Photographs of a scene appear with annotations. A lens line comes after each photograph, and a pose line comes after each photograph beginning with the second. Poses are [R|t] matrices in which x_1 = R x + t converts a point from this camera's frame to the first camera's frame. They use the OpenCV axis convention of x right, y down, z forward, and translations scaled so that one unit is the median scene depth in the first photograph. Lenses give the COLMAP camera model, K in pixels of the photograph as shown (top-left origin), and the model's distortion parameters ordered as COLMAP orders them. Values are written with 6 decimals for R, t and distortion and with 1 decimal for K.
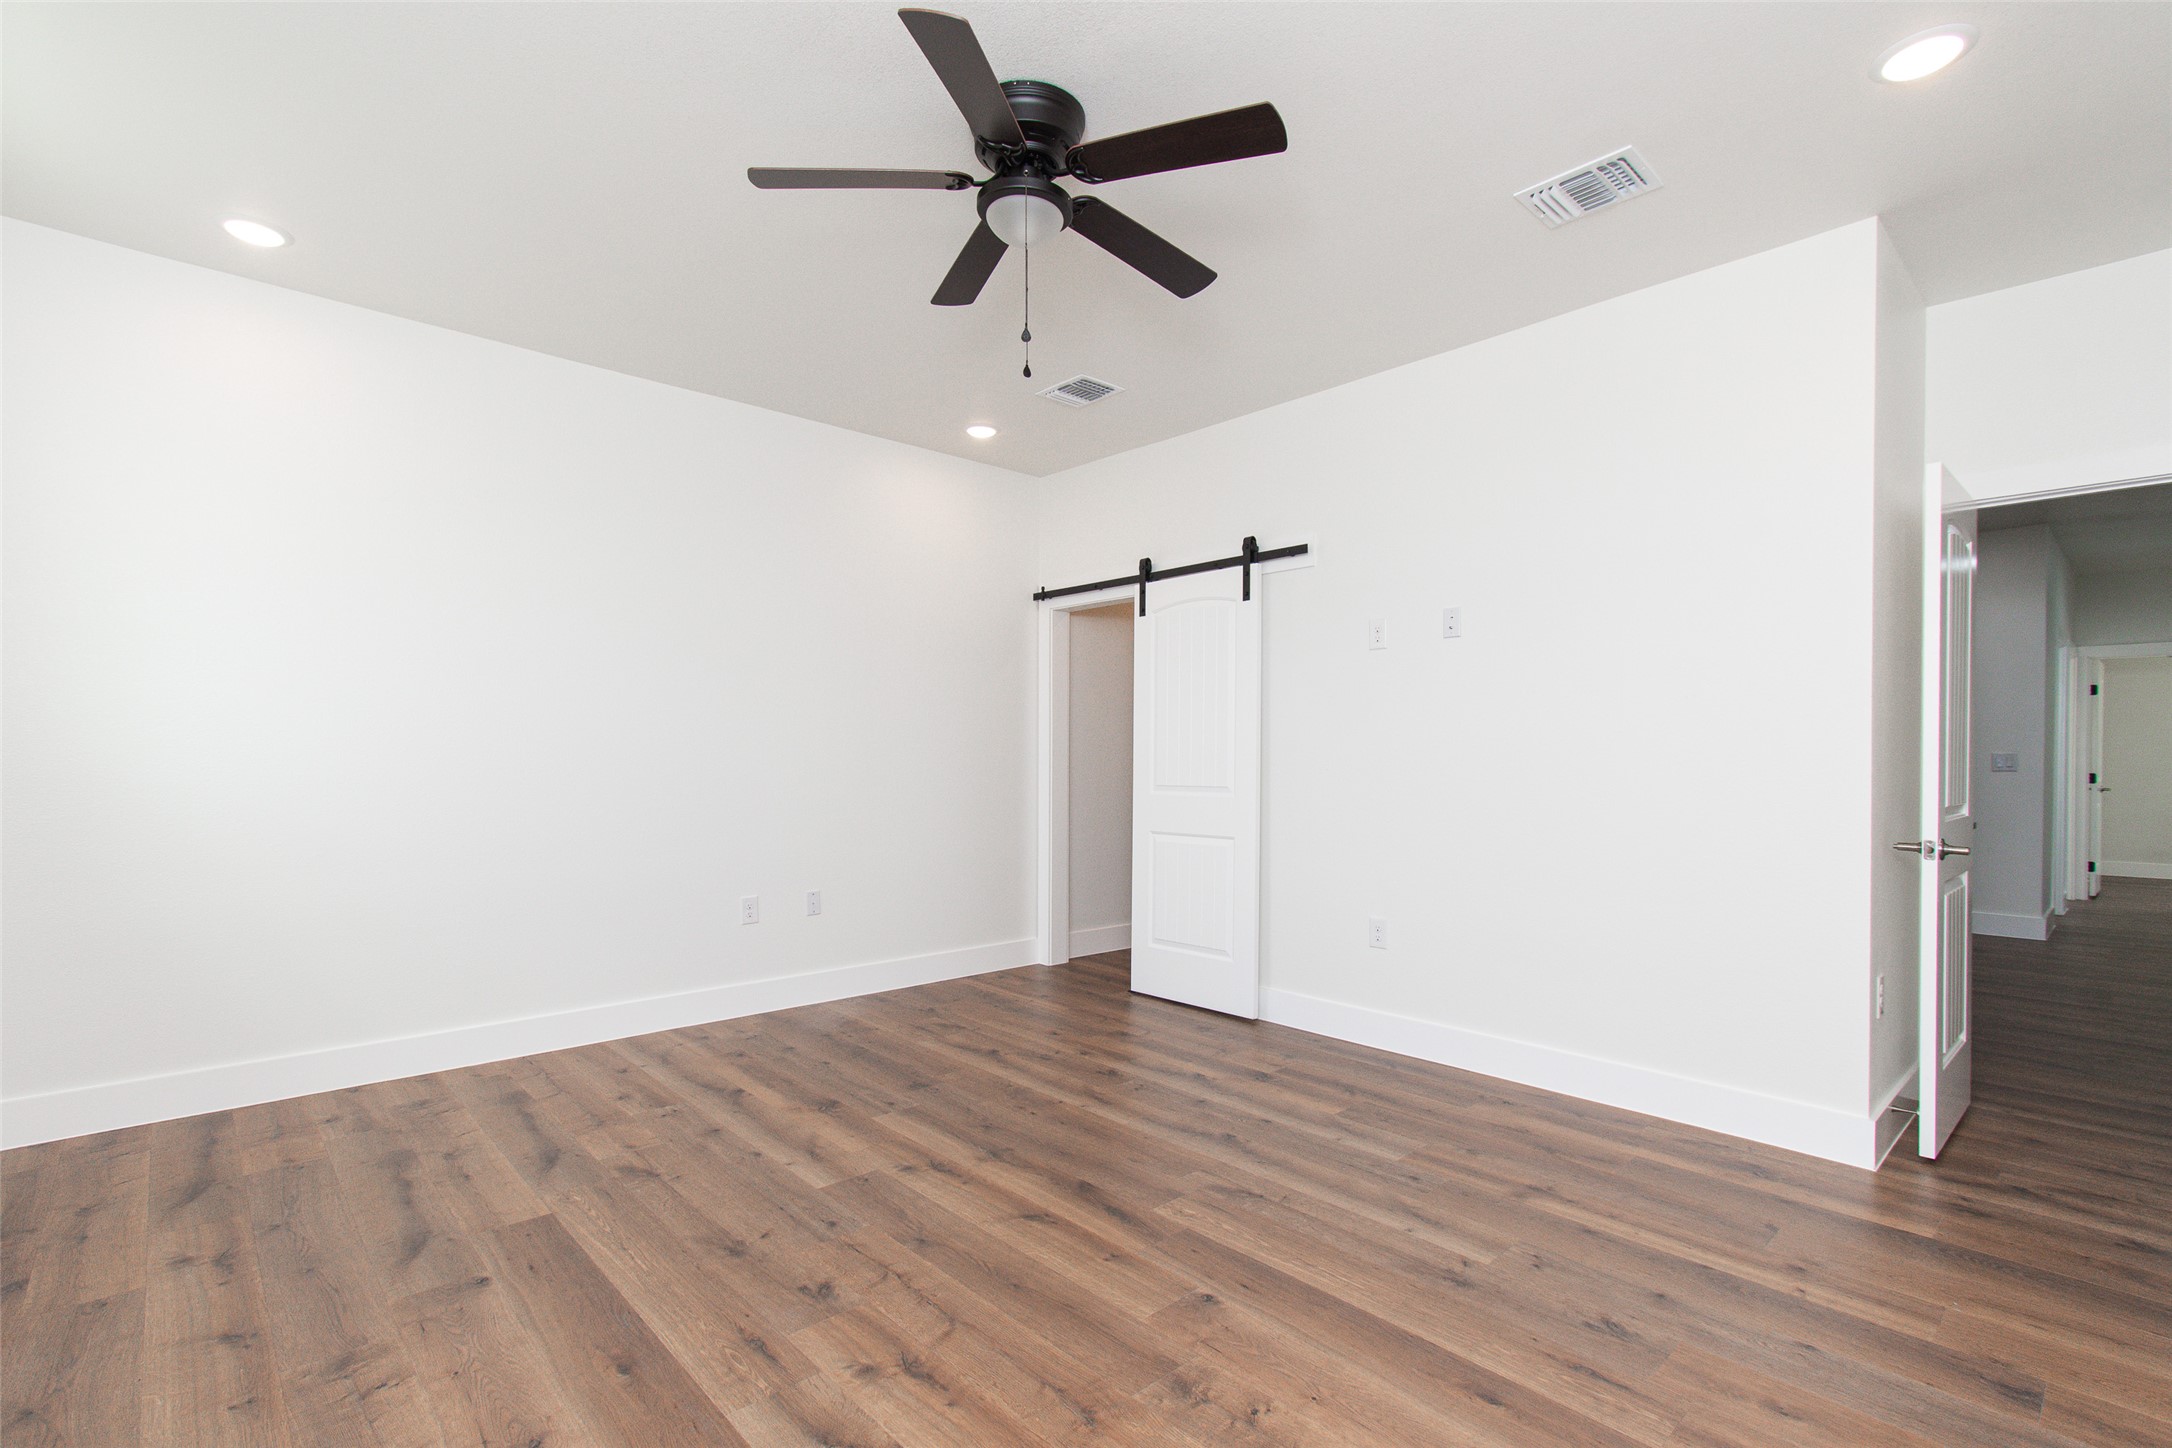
lens RADIAL K [[991.8, 0, 1090.6], [0, 991.8, 744.7], [0, 0, 1]] dist [0.003721, 0.000319]
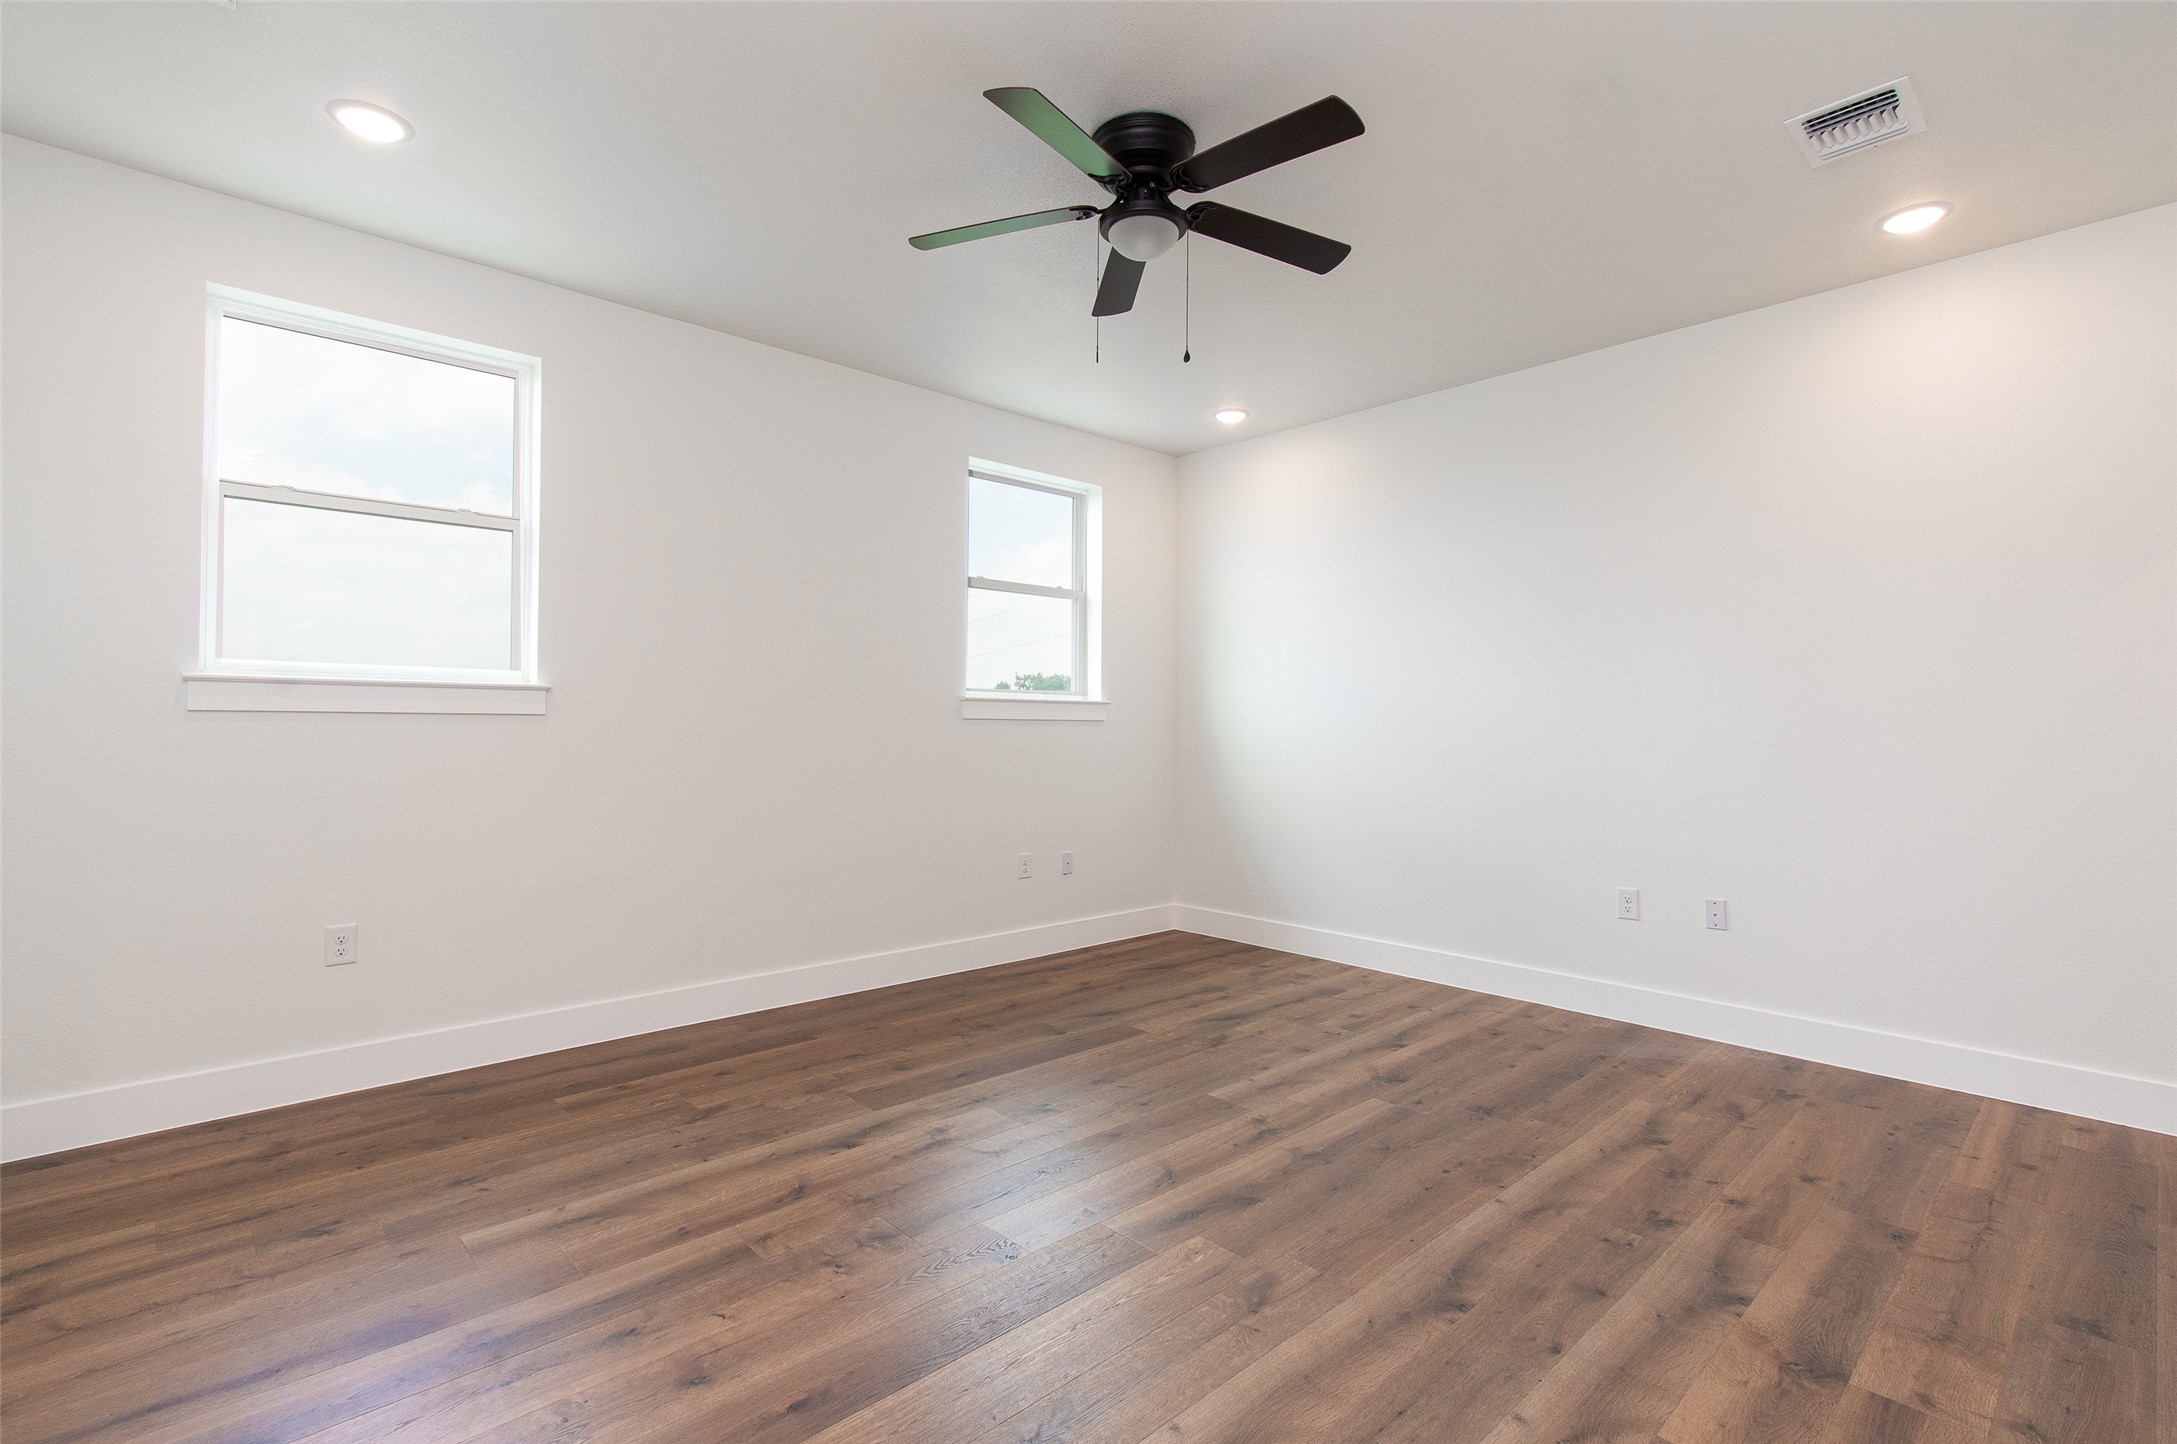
lens RADIAL K [[994.1, 0, 1093.8], [0, 994.1, 718.0], [0, 0, 1]] dist [0.003721, 0.000319]
pose [[0.011121, -0.011130, -0.999876, 0.695529], [0.004847, 0.999927, -0.011076, 0.009475], [0.999926, -0.004723, 0.011174, 0.651873]]
